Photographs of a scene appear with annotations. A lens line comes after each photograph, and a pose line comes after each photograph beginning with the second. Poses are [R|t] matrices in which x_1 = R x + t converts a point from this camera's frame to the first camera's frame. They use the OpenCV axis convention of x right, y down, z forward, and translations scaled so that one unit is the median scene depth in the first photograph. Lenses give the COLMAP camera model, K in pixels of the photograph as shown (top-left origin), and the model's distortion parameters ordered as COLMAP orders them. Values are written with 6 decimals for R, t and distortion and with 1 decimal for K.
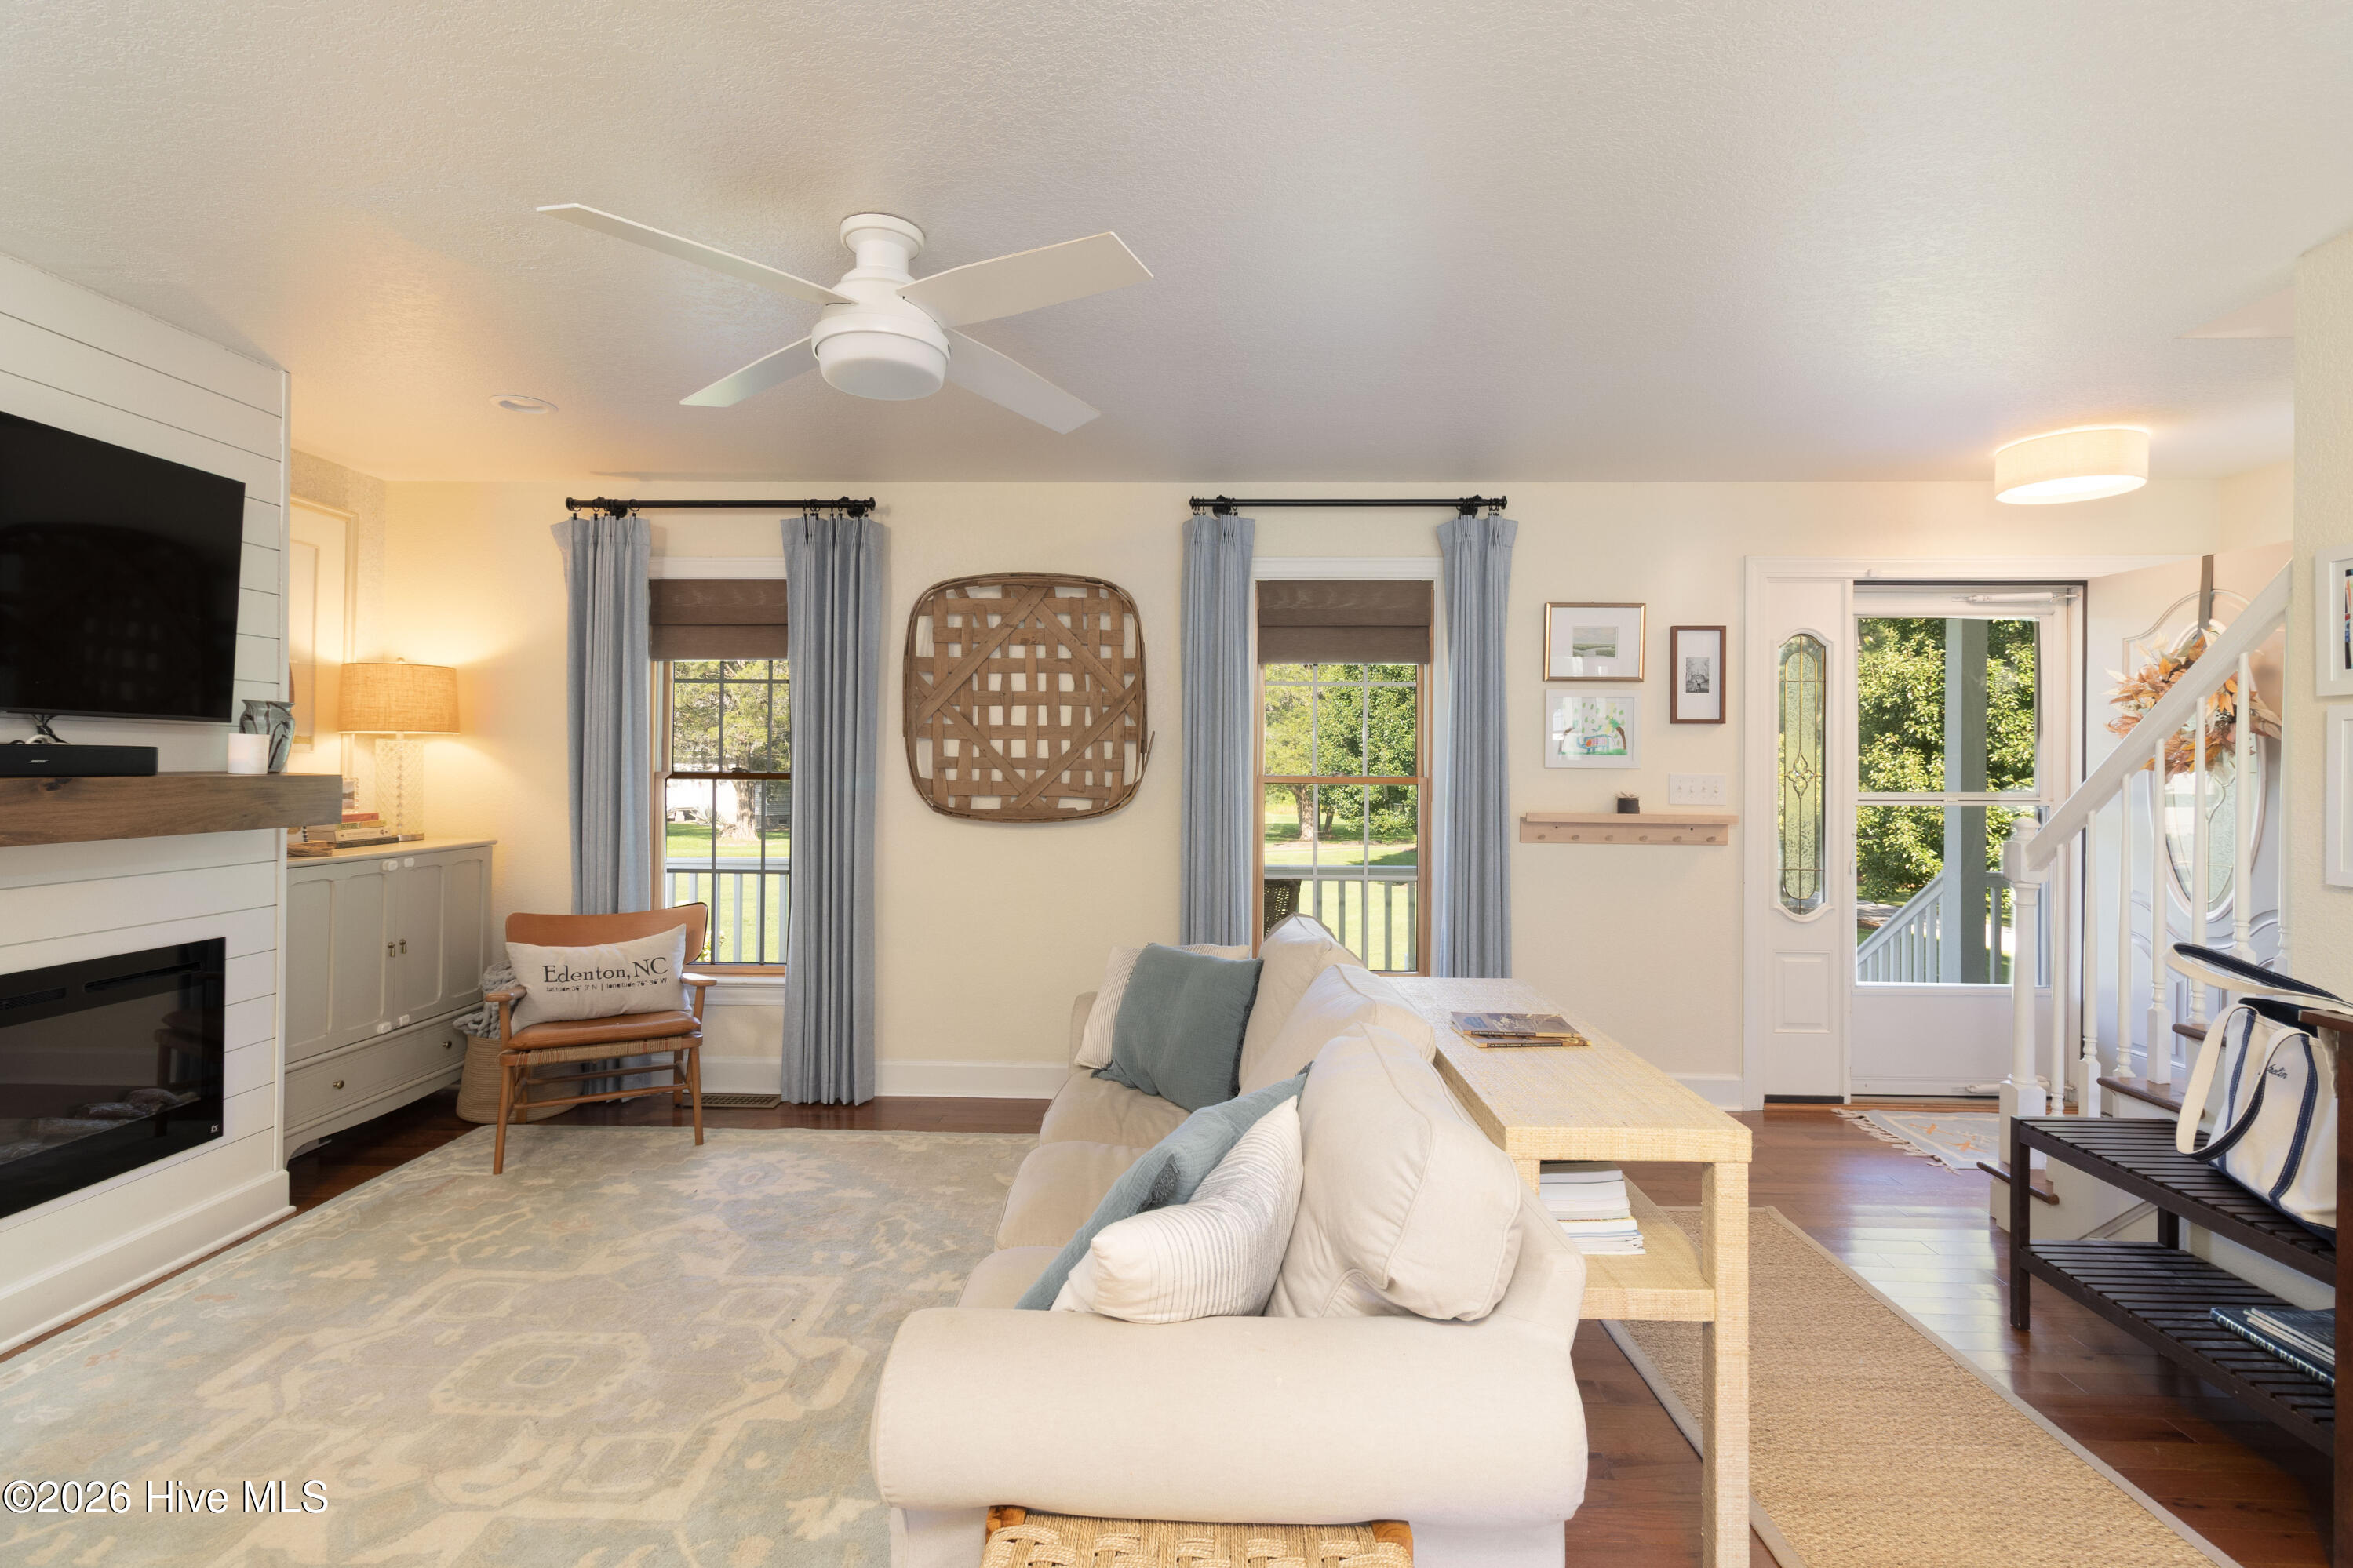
lens RADIAL K [[1084.2, 0, 1167.1], [0, 1084.2, 781.0], [0, 0, 1]] dist [0.005890, 0.001007]
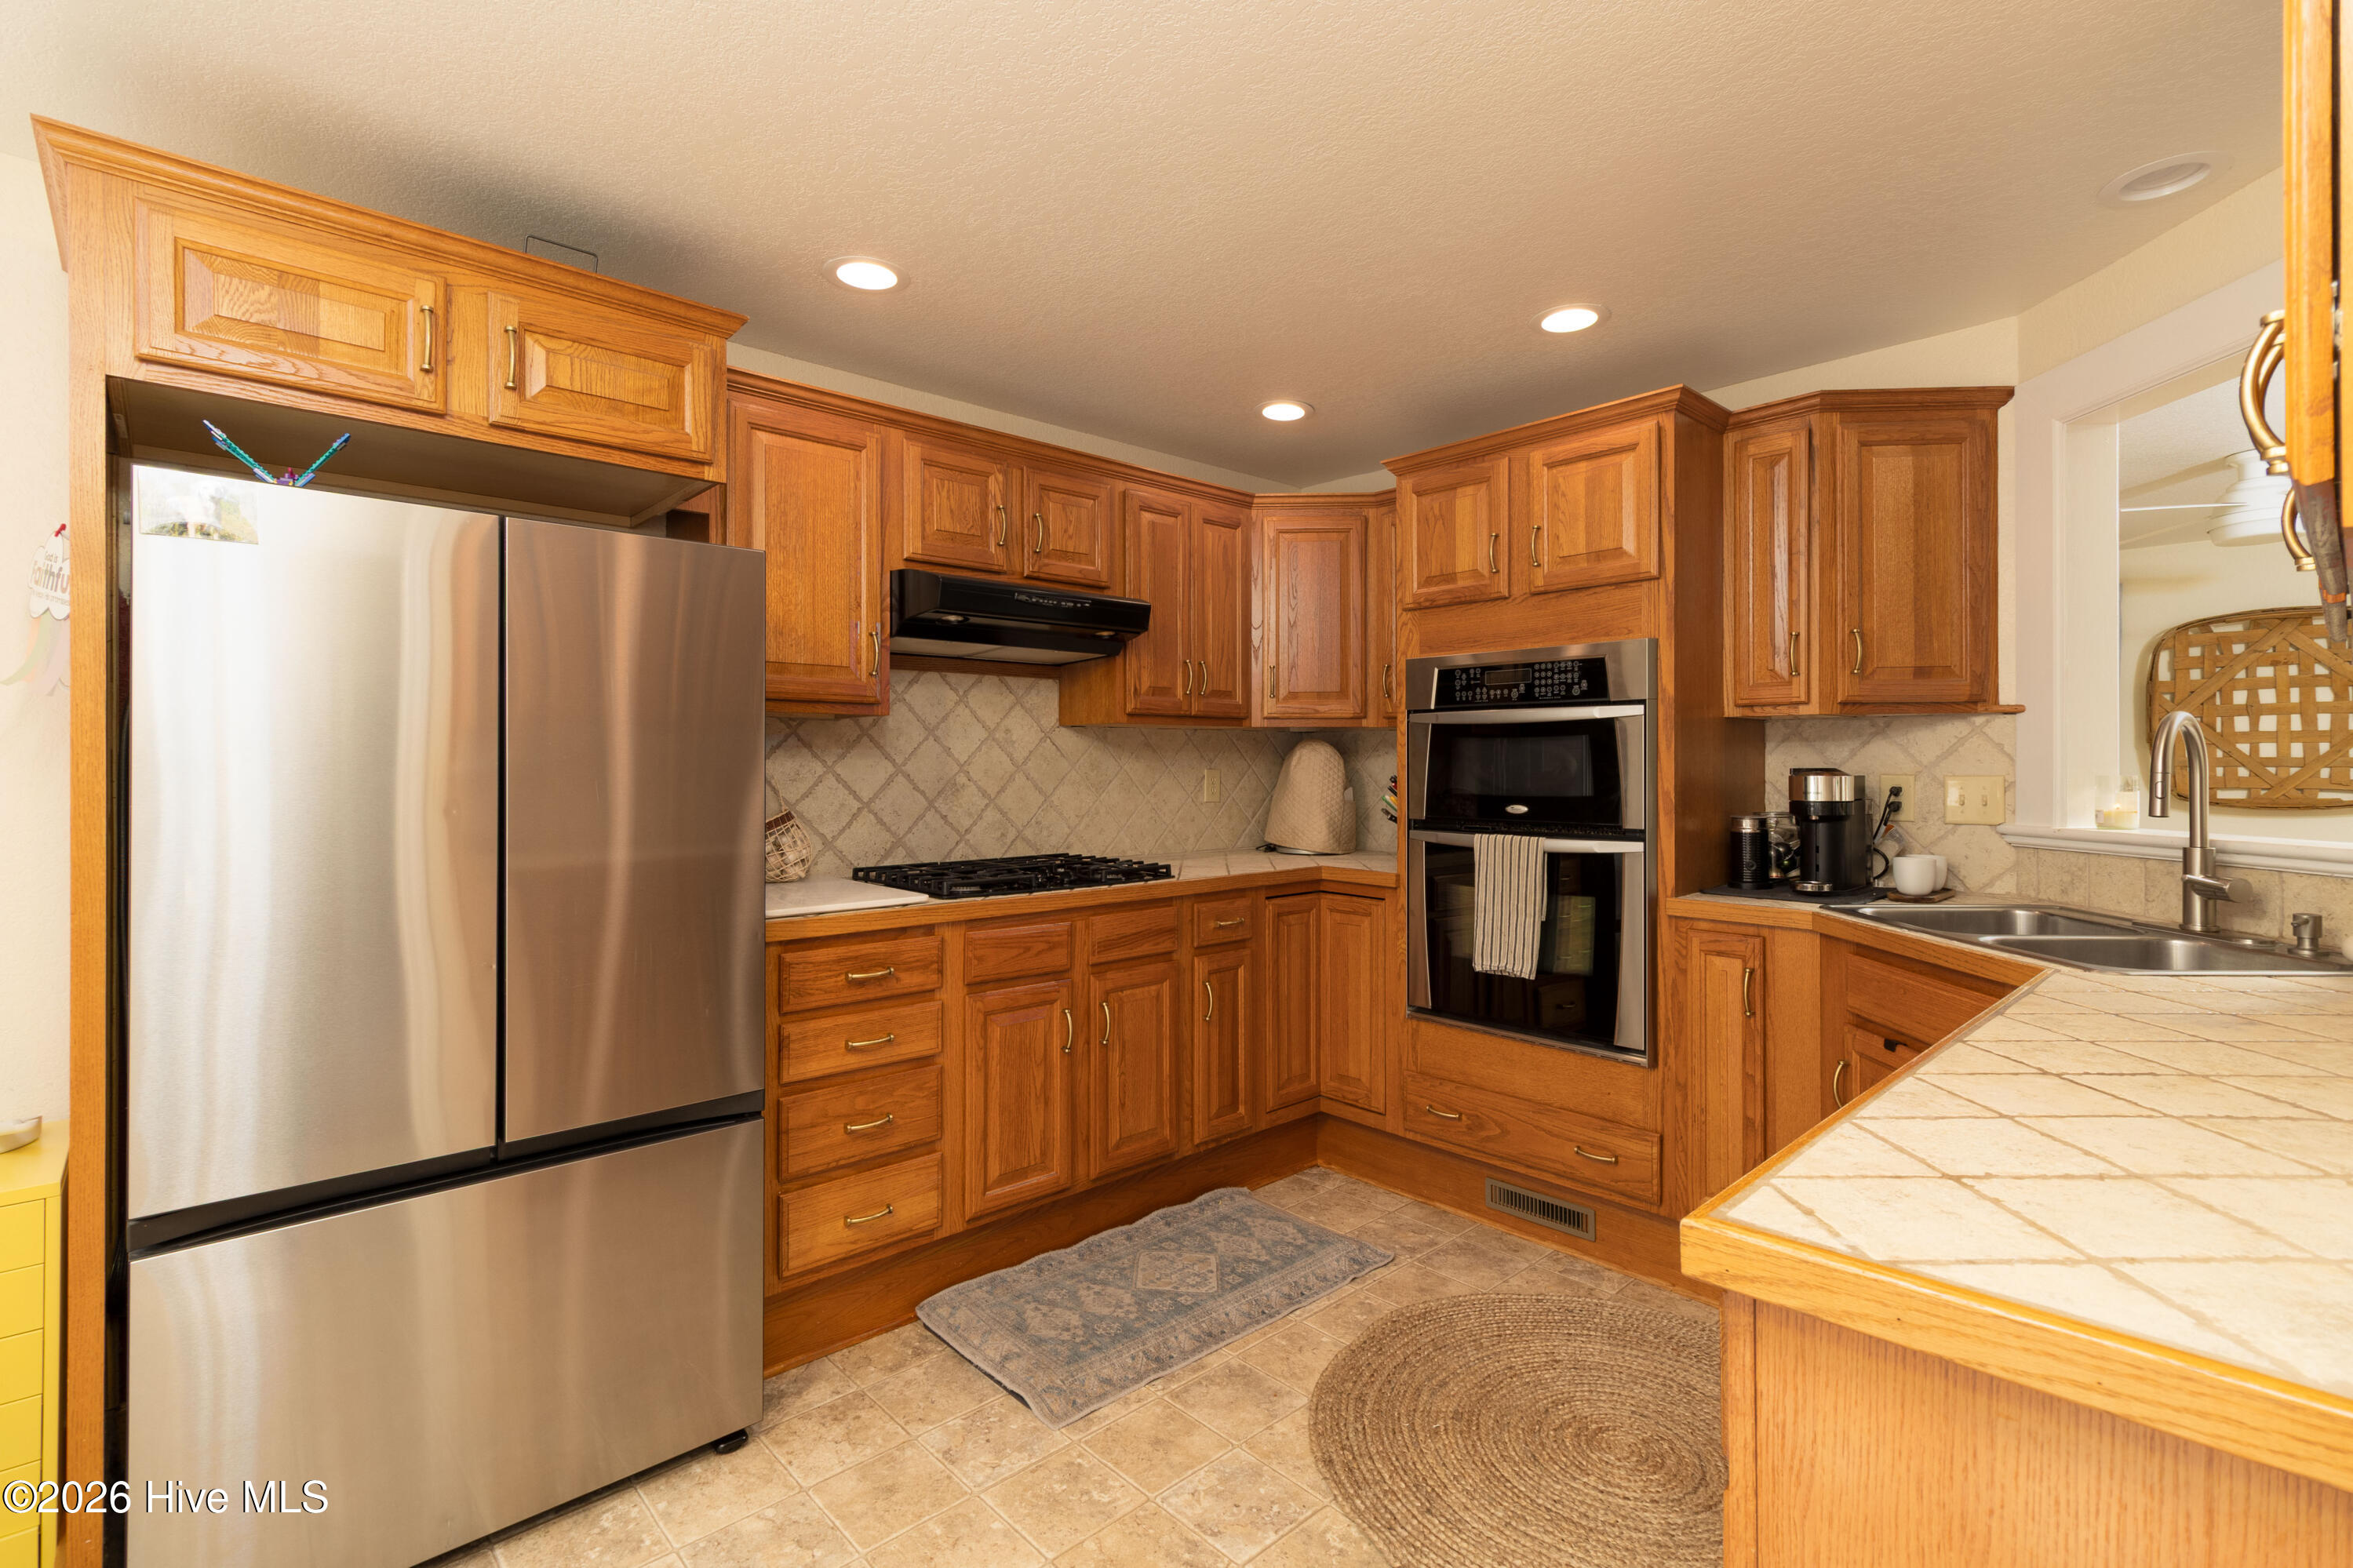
lens RADIAL K [[1084.2, 0, 1176.1], [0, 1084.2, 768.8], [0, 0, 1]] dist [0.005890, 0.001007]
pose [[0.705119, -0.006709, -0.709057, -0.132751], [-0.002887, 0.999920, -0.012332, 0.010164], [0.709083, 0.010742, 0.705043, -0.758610]]
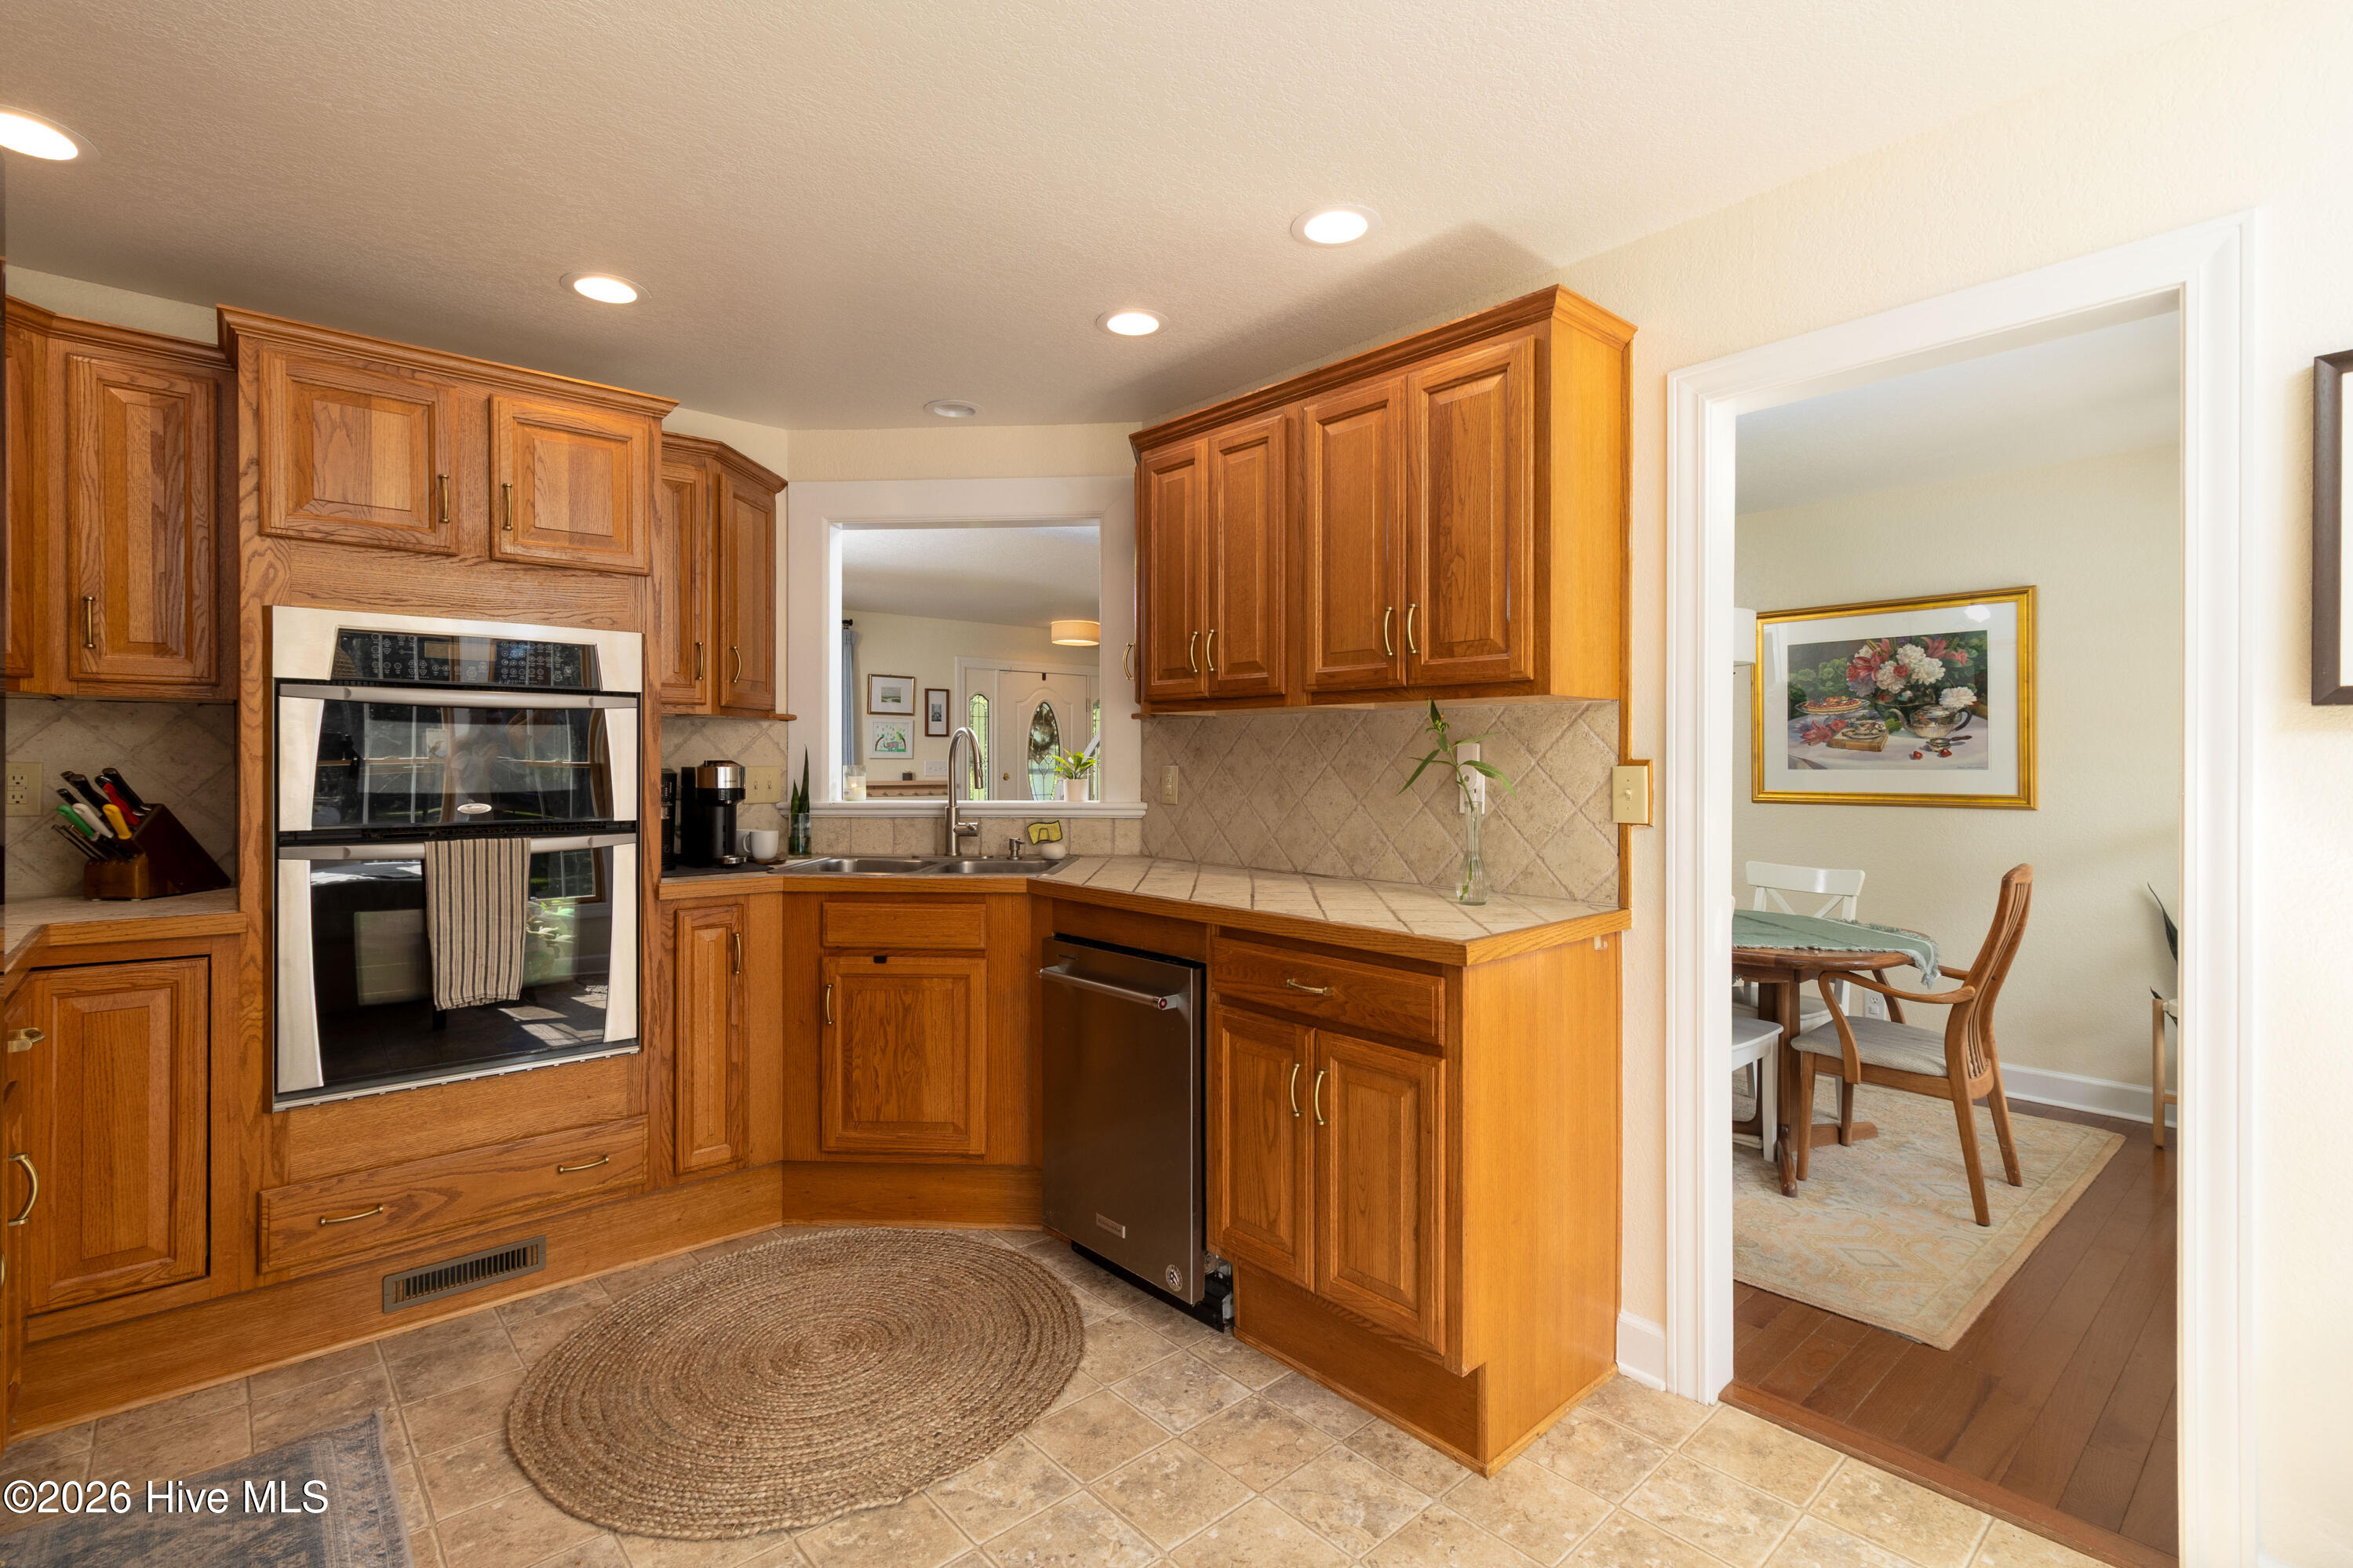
lens RADIAL K [[1084.2, 0, 1184.1], [0, 1084.2, 772.1], [0, 0, 1]] dist [0.005890, 0.001007]
pose [[0.723994, -0.014289, 0.689658, -0.590844], [0.013890, 0.999885, 0.006136, 0.008911], [-0.689667, 0.005137, 0.724109, -0.808071]]
